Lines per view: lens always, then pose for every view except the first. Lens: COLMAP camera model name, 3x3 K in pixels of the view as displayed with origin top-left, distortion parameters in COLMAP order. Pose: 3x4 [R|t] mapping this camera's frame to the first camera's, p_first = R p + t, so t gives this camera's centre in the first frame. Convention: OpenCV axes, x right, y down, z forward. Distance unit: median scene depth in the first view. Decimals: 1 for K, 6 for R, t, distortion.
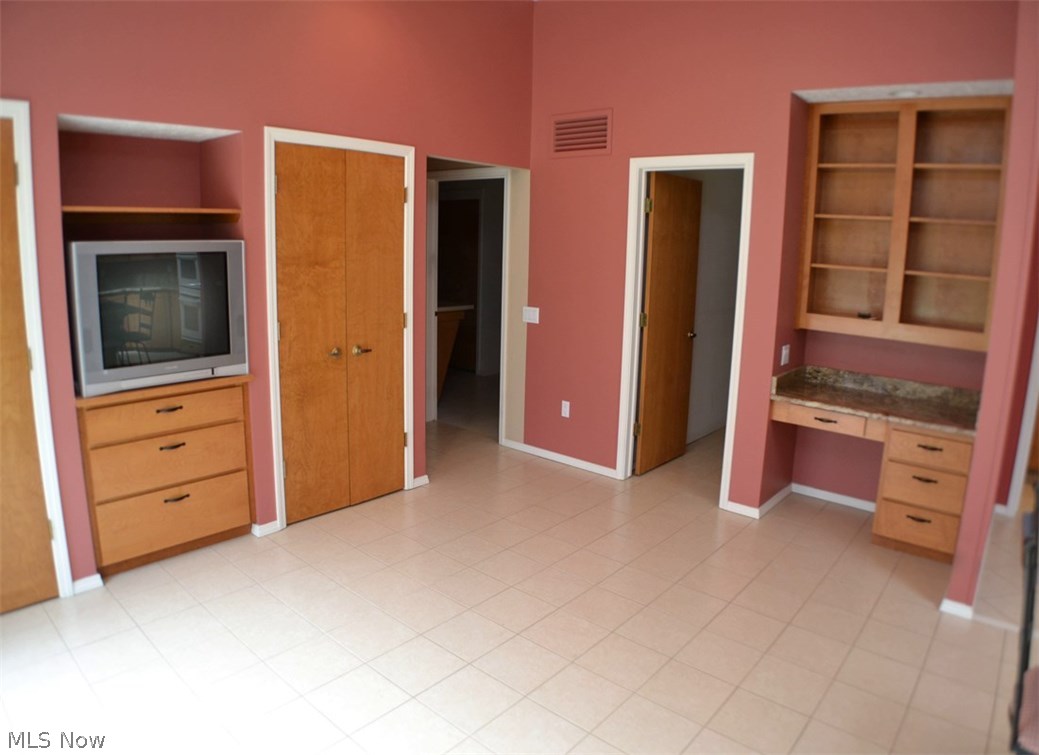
lens RADIAL K [[660.7, 0, 519.5], [0, 660.7, 377.5], [0, 0, 1]] dist [-0.168330, 0.044154]
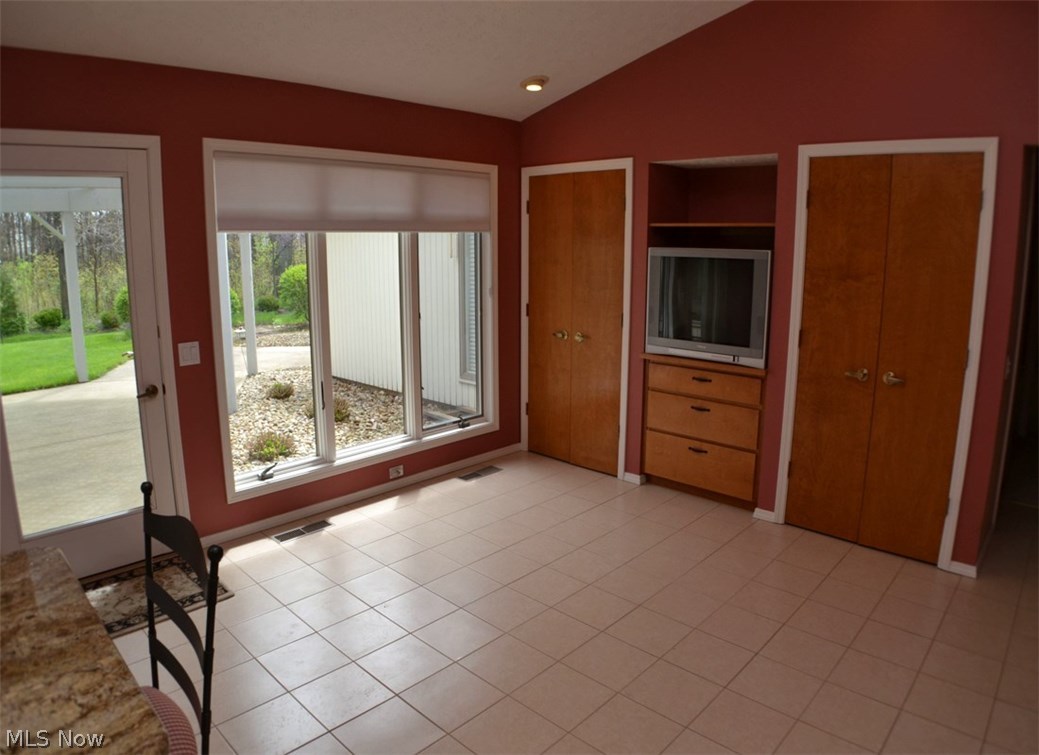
lens RADIAL K [[660.7, 0, 519.5], [0, 660.7, 377.5], [0, 0, 1]] dist [-0.168330, 0.044154]
pose [[-0.043393, 0.170702, -0.984367, 0.675993], [-0.206372, 0.962513, 0.176010, -0.097328], [0.977511, 0.210783, -0.006539, 0.566924]]
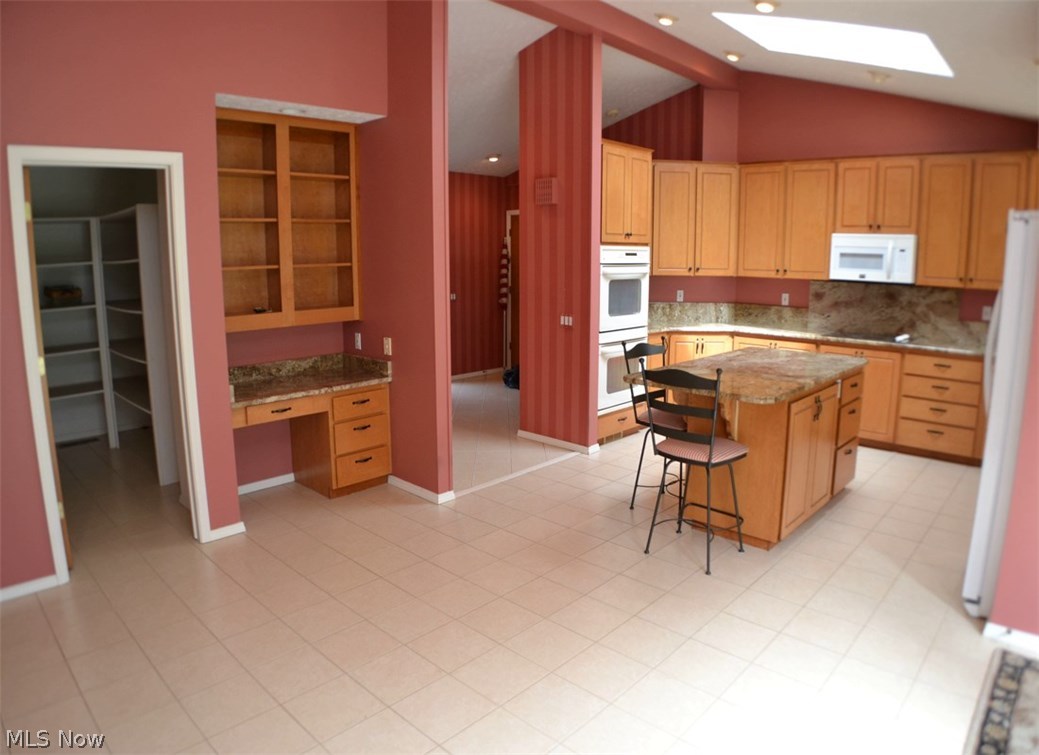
lens RADIAL K [[660.7, 0, 519.5], [0, 660.7, 377.5], [0, 0, 1]] dist [-0.168330, 0.044154]
pose [[0.045312, -0.214881, 0.975589, -0.570712], [0.204764, 0.957854, 0.201464, -0.127579], [-0.977762, 0.190636, 0.087403, 0.524736]]
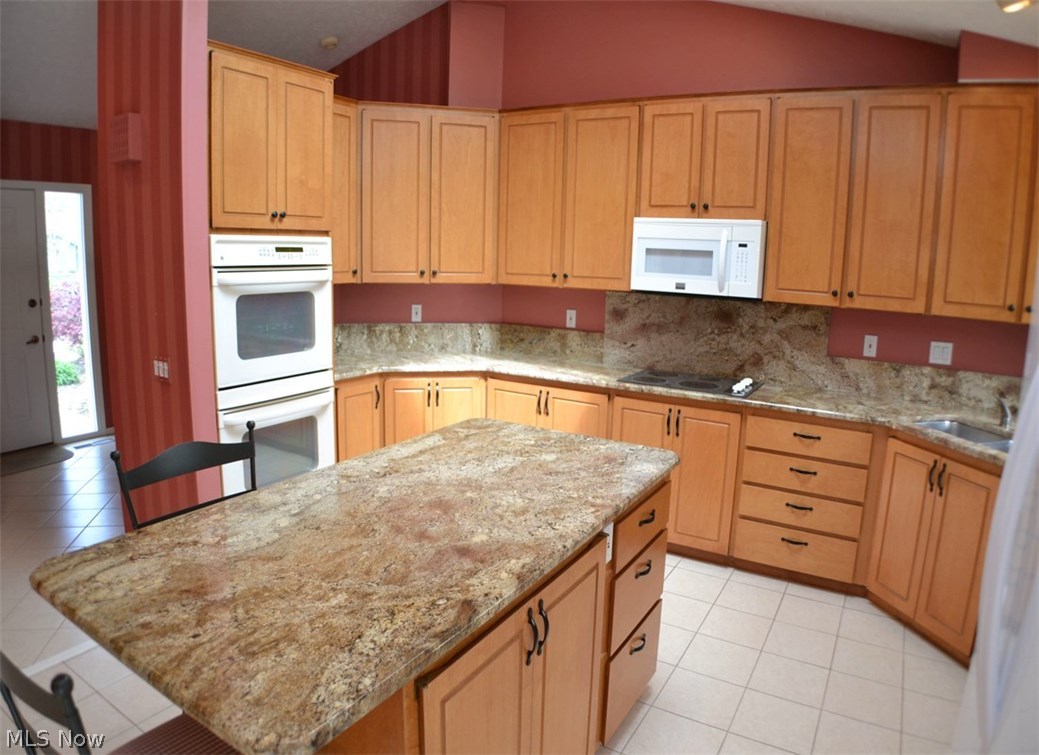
lens RADIAL K [[660.7, 0, 519.5], [0, 660.7, 377.5], [0, 0, 1]] dist [-0.168330, 0.044154]
pose [[-0.173388, -0.217015, 0.960646, 0.086277], [0.167855, 0.954637, 0.245953, -0.035100], [-0.970444, 0.203894, -0.129095, 0.180614]]
